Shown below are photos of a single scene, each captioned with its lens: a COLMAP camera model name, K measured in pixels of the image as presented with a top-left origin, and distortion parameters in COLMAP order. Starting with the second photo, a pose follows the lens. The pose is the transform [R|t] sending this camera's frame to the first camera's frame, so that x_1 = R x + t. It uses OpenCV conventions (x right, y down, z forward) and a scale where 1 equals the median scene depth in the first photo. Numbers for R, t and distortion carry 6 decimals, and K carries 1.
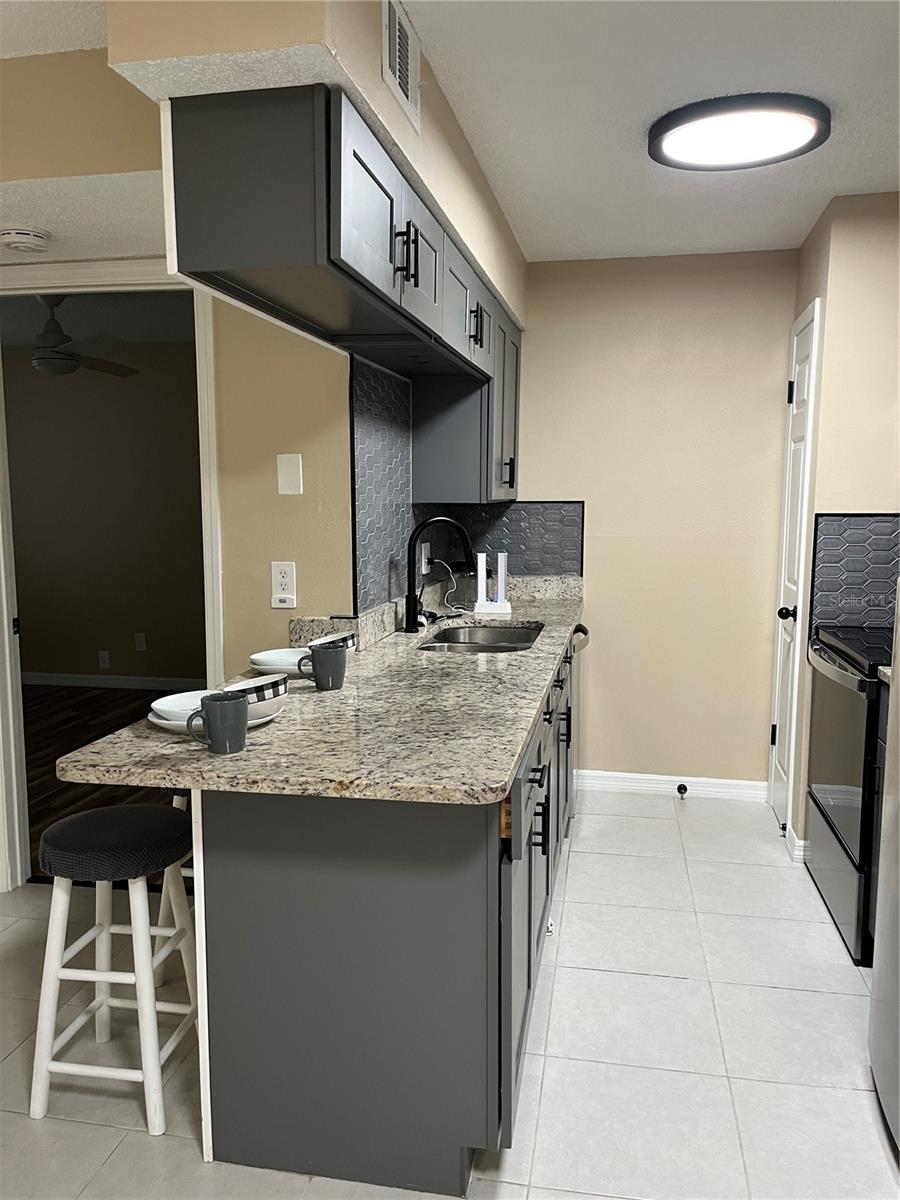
lens RADIAL K [[911.2, 0, 446.3], [0, 911.2, 605.2], [0, 0, 1]] dist [0.067799, -0.095801]
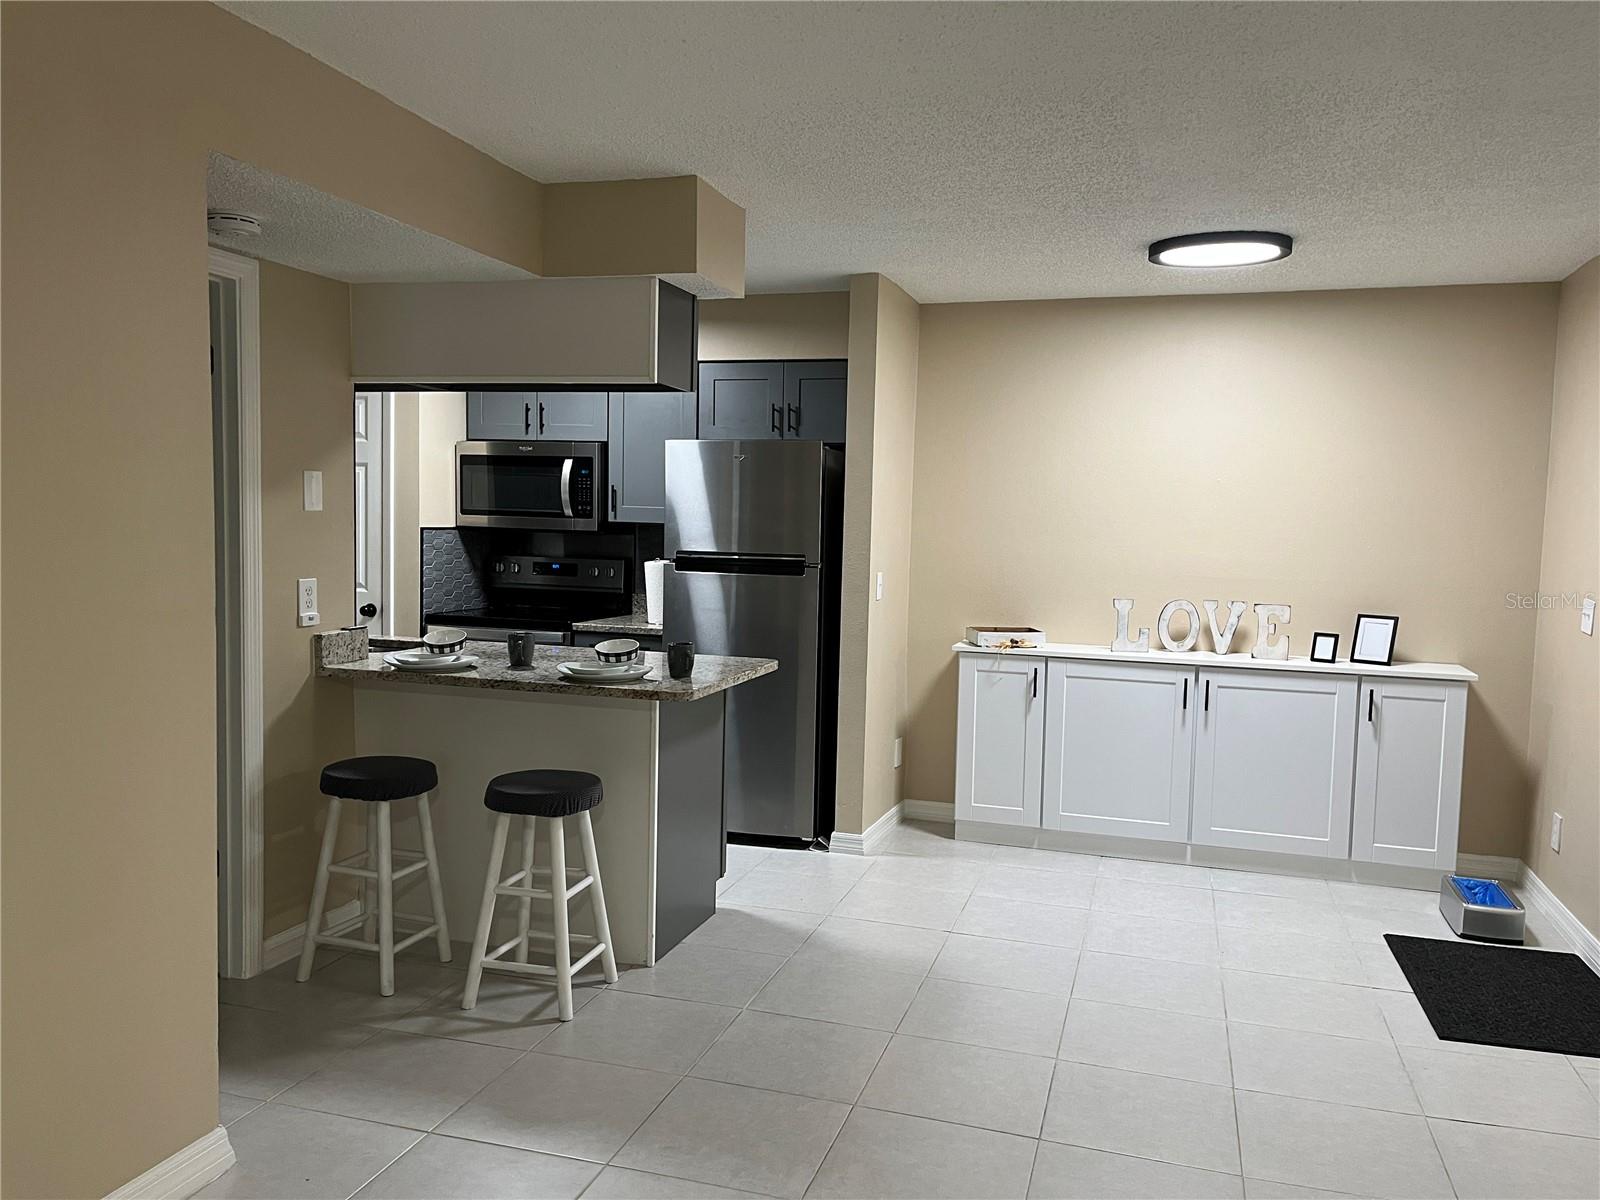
lens RADIAL K [[1214.9, 0, 801.6], [0, 1214.9, 599.0], [0, 0, 1]] dist [0.067799, -0.095801]
pose [[0.110239, -0.063684, 0.991863, -2.021802], [0.094963, 0.994054, 0.053270, -0.064715], [-0.989358, 0.088318, 0.115631, 0.450557]]
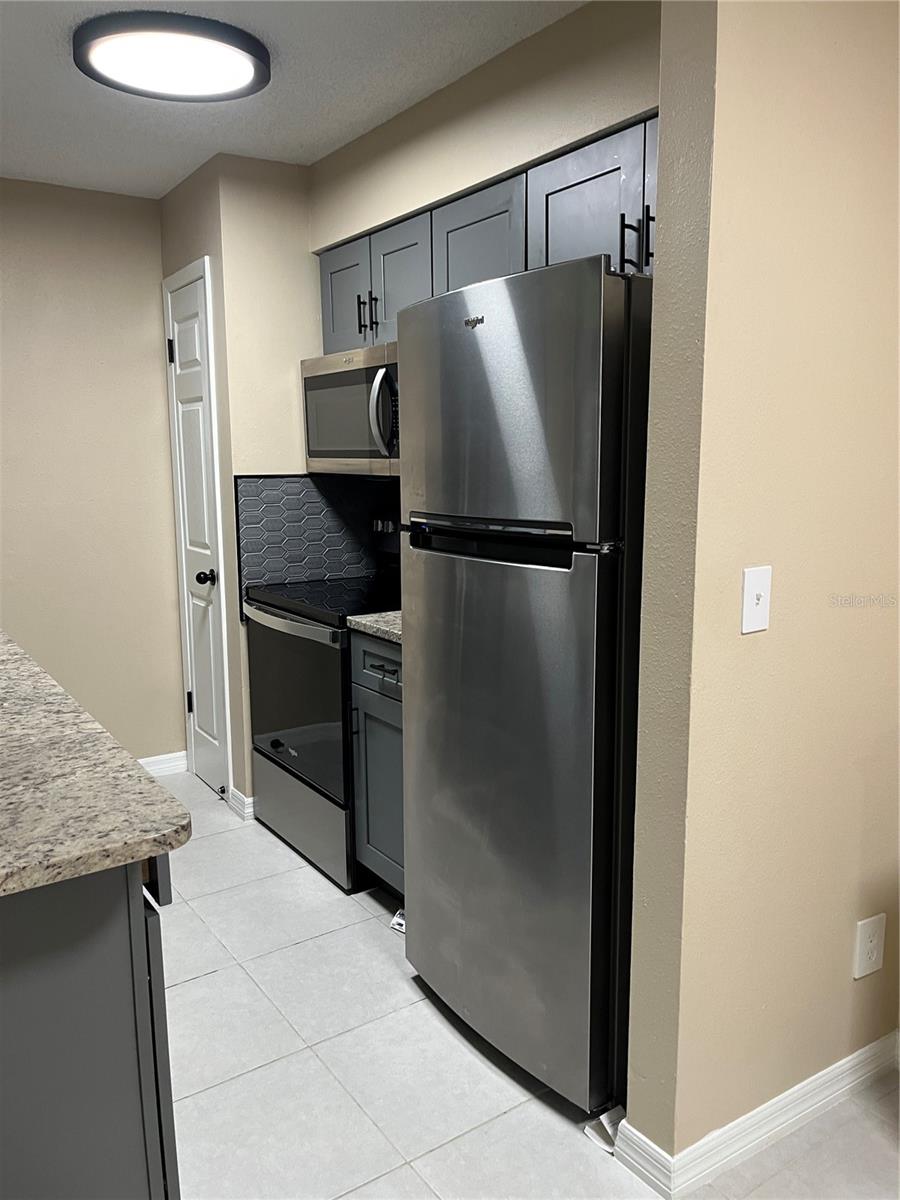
lens RADIAL K [[911.2, 0, 449.3], [0, 911.2, 605.4], [0, 0, 1]] dist [0.067799, -0.095801]
pose [[0.706223, -0.120279, 0.697697, -0.238451], [0.093558, 0.992676, 0.076431, -0.021761], [-0.701780, 0.011298, 0.712304, 0.199808]]
